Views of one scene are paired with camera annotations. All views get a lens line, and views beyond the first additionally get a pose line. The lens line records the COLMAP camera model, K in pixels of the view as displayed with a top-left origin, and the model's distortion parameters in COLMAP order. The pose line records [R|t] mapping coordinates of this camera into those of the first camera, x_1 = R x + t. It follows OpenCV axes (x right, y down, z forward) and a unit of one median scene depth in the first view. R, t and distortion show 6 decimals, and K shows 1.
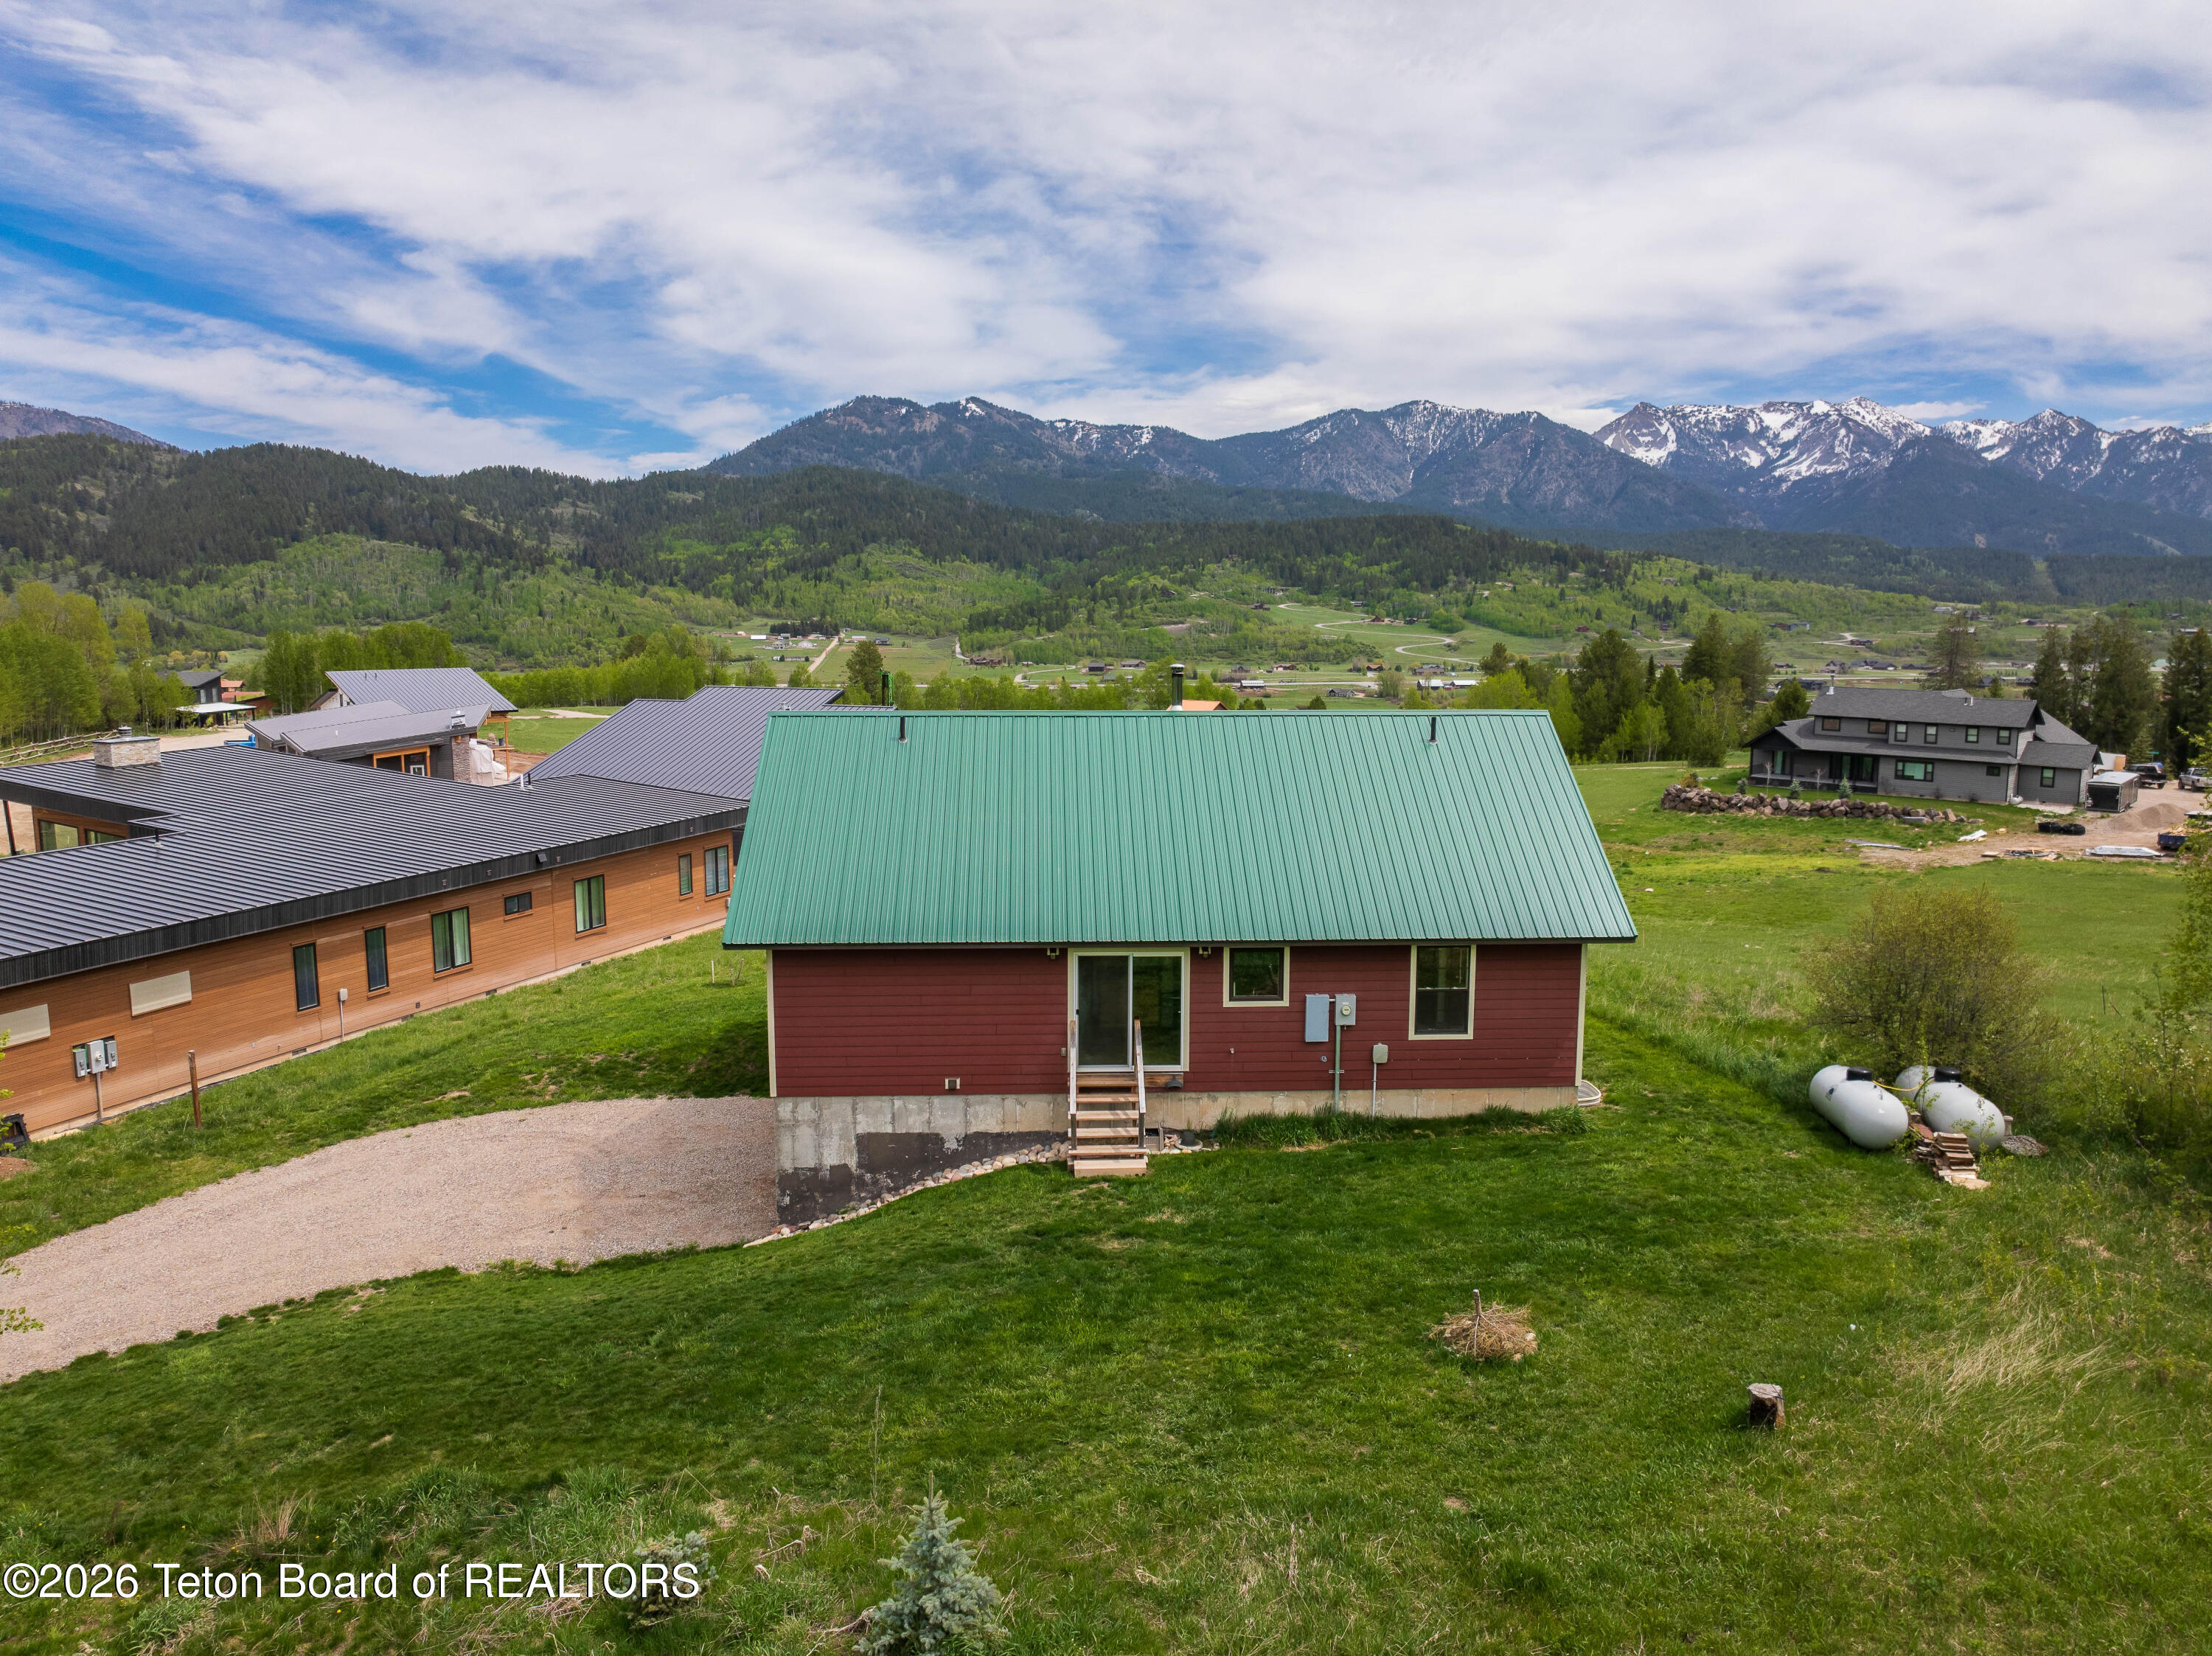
lens RADIAL K [[1562.3, 0, 1106.0], [0, 1562.3, 828.0], [0, 0, 1]] dist [-0.042225, -0.010057]
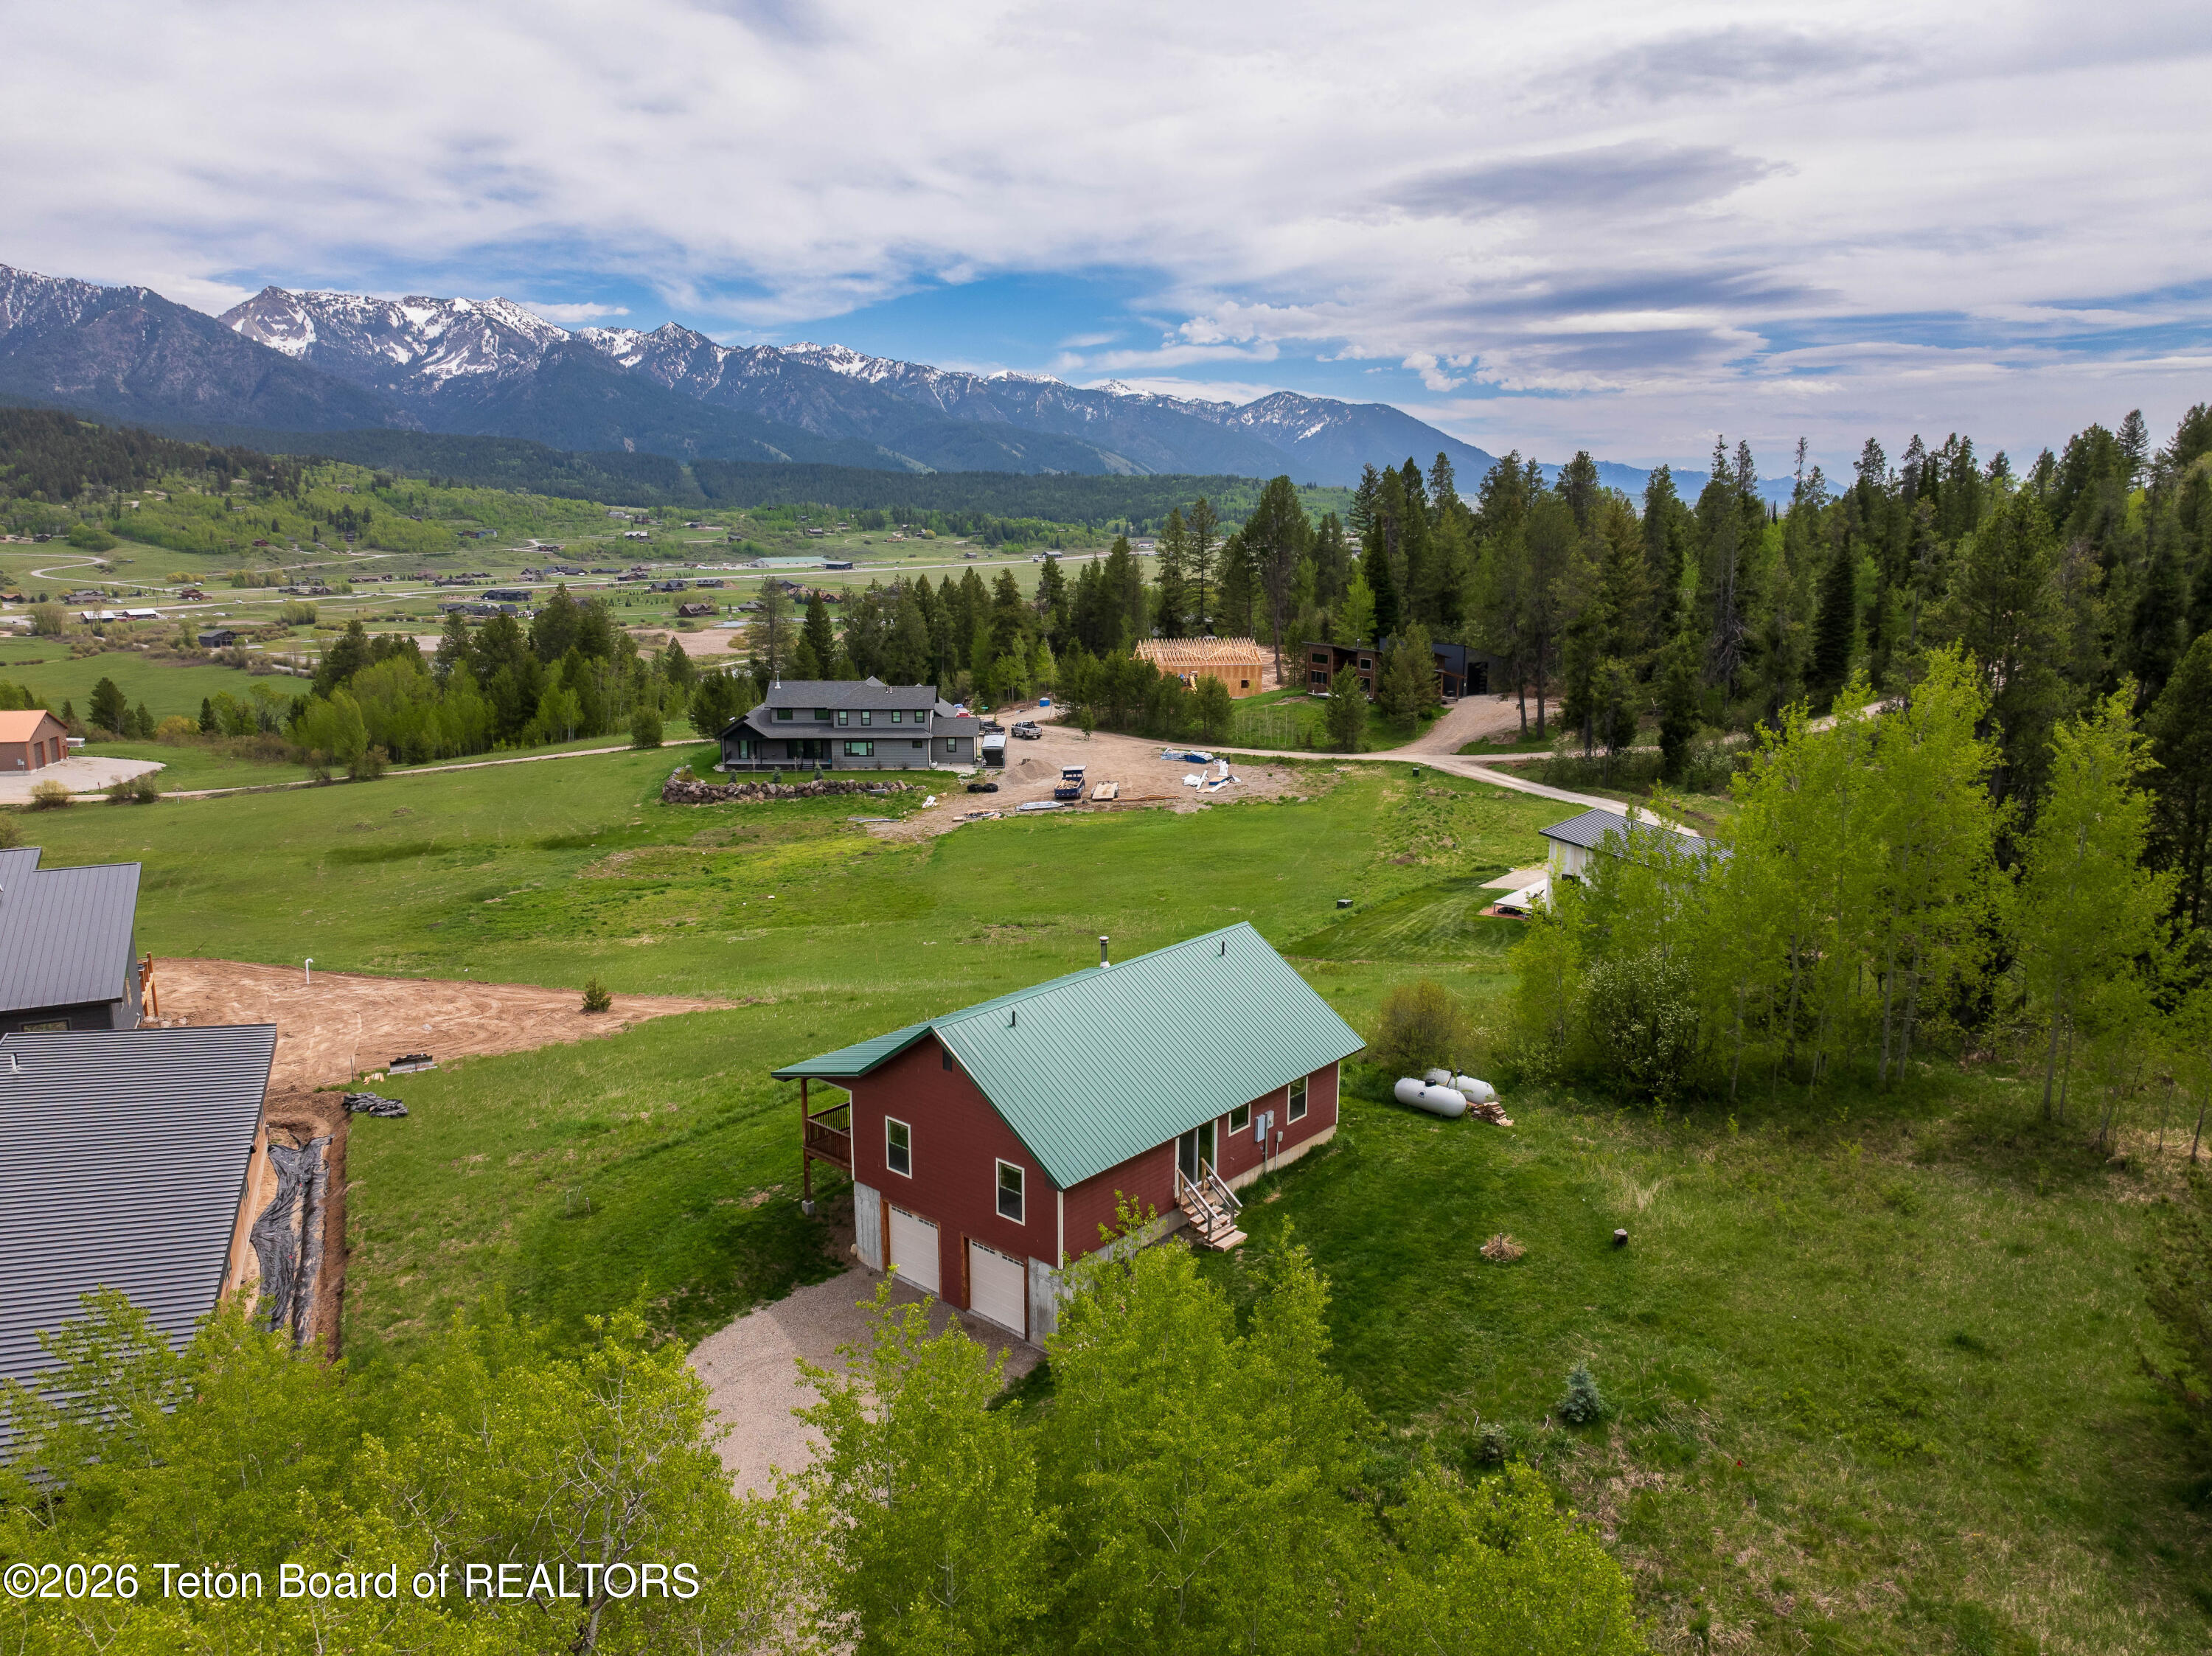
lens RADIAL K [[1571.3, 0, 1106.0], [0, 1571.3, 828.0], [0, 0, 1]] dist [-0.046309, 0.020562]
pose [[0.690955, -0.145743, 0.708054, -1.264213], [0.099696, 0.989318, 0.106349, -0.449837], [-0.715990, -0.002893, 0.698104, -0.177801]]
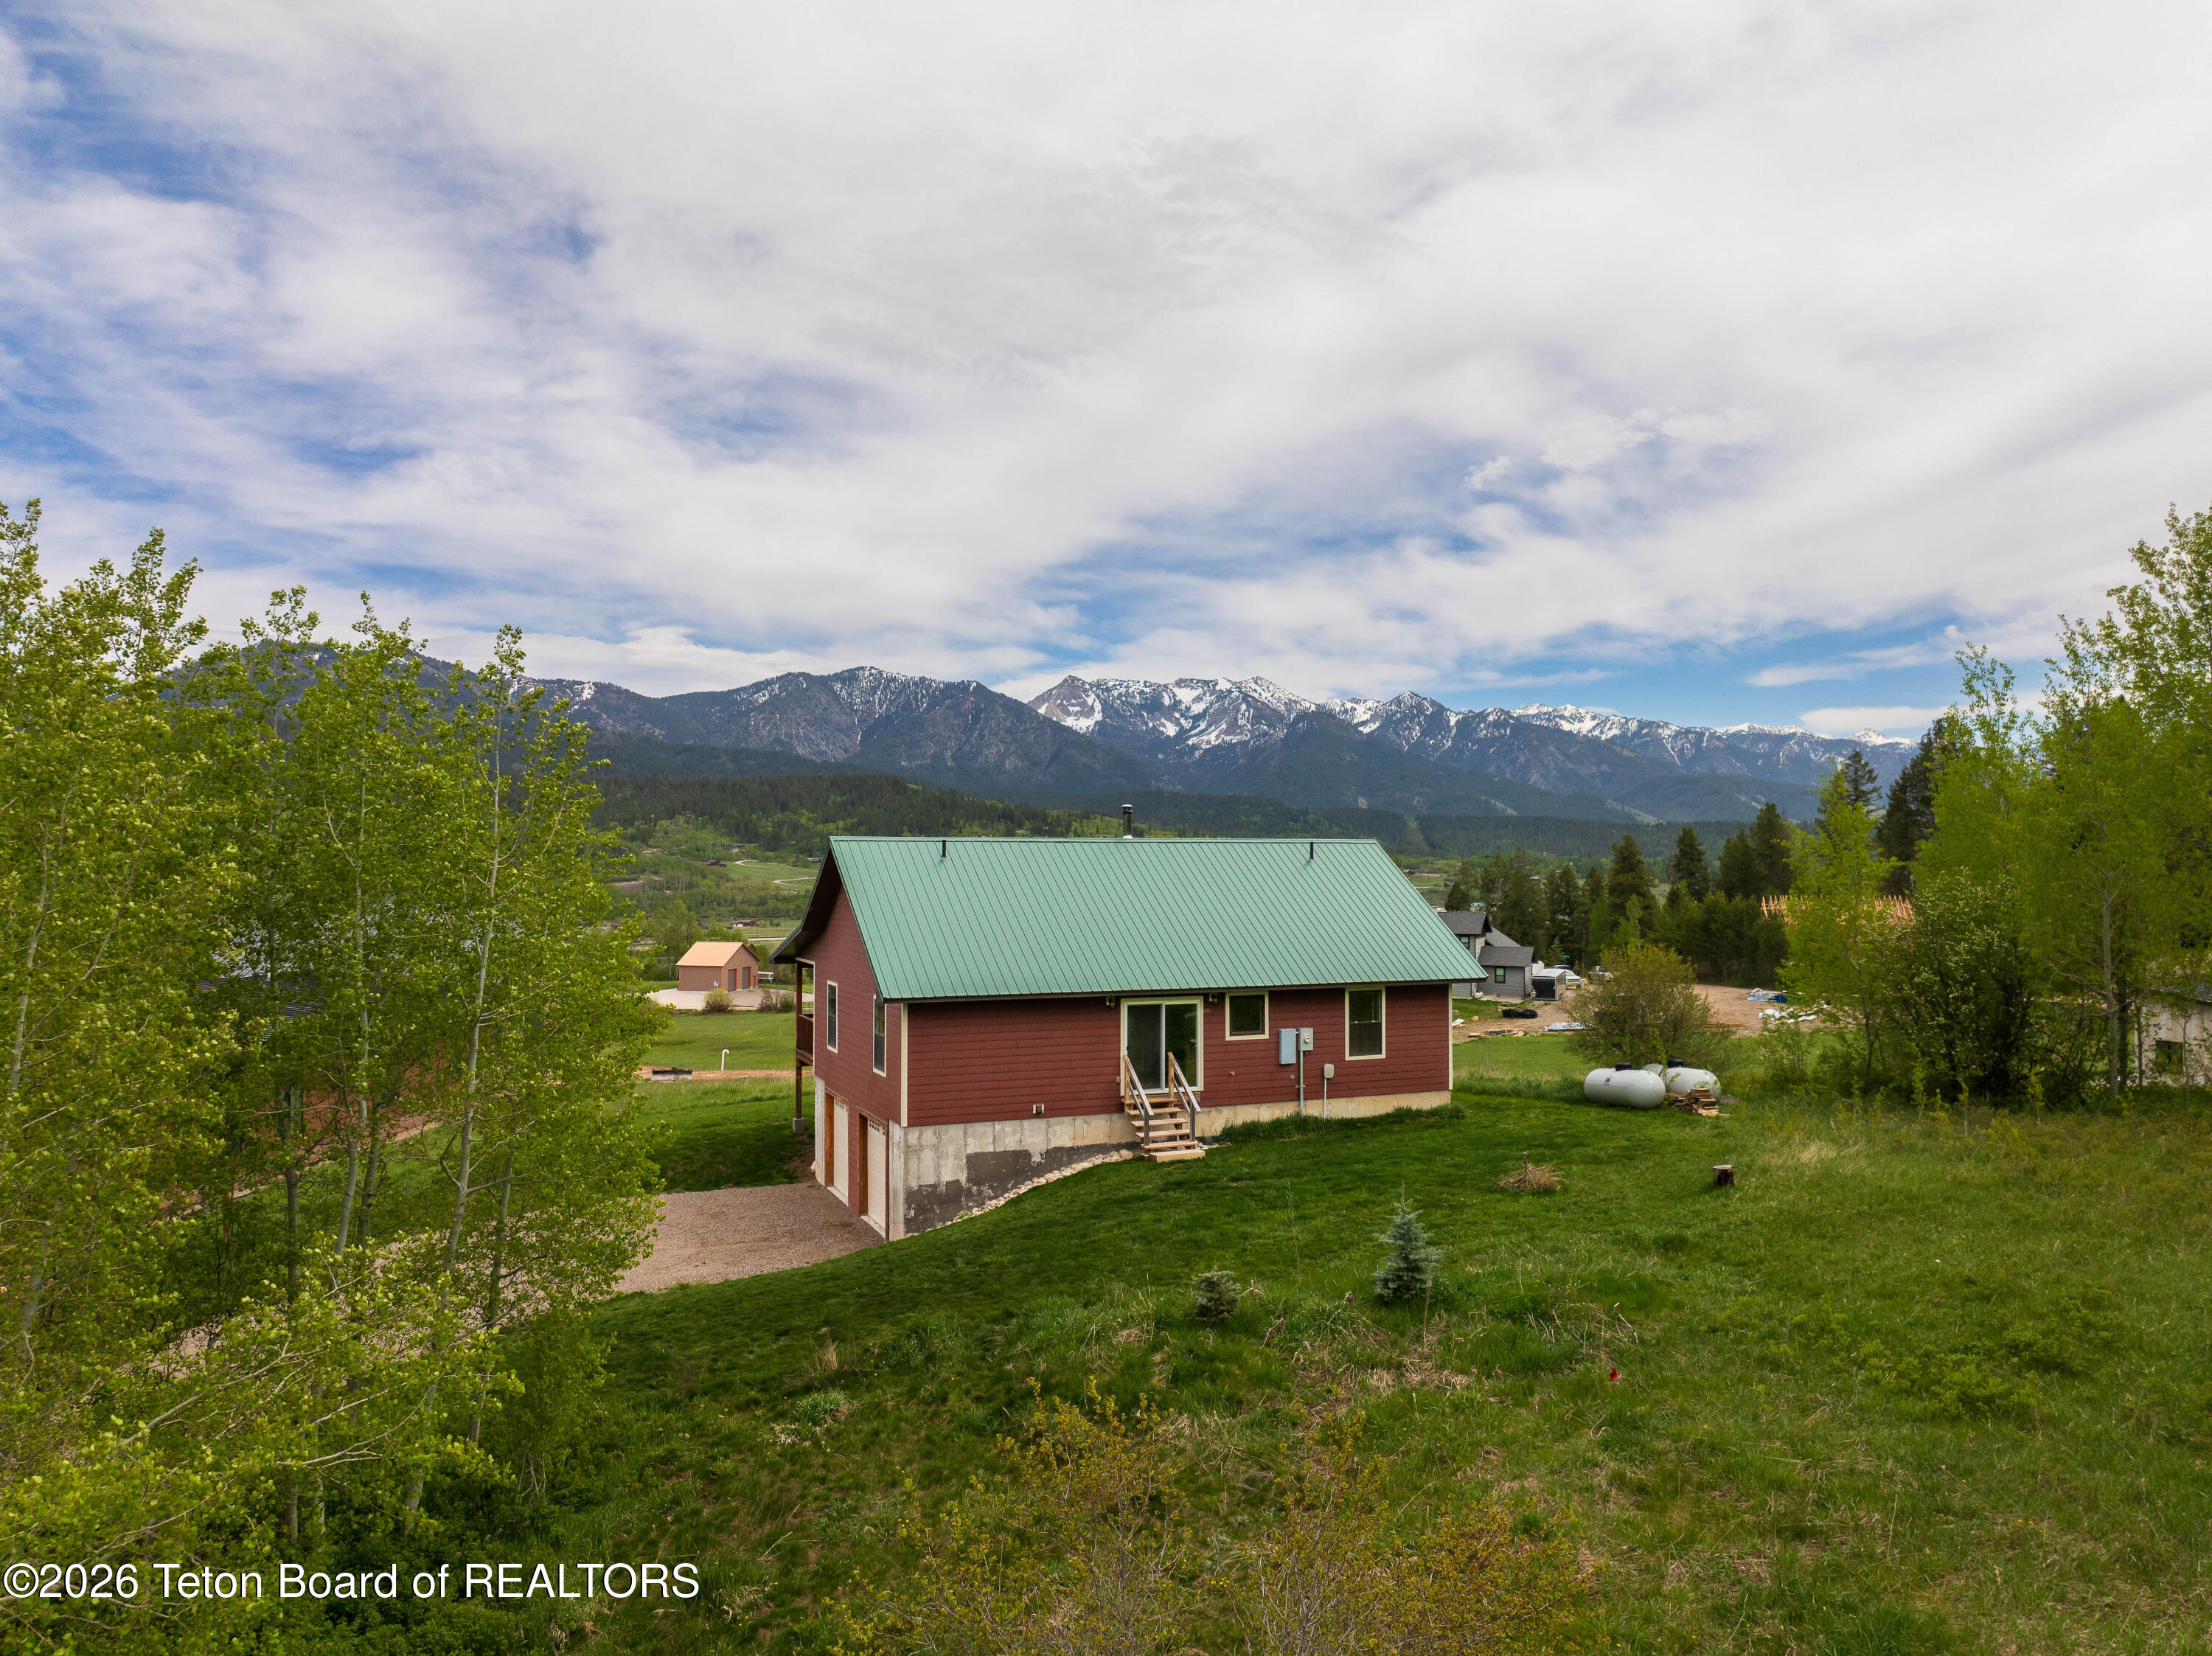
lens RADIAL K [[1562.3, 0, 1106.0], [0, 1562.3, 828.0], [0, 0, 1]] dist [-0.028750, -0.006120]
pose [[0.939397, 0.006386, 0.342772, -0.488970], [0.049994, 0.986587, -0.155393, 0.137067], [-0.339167, 0.163112, 0.926477, -0.257326]]
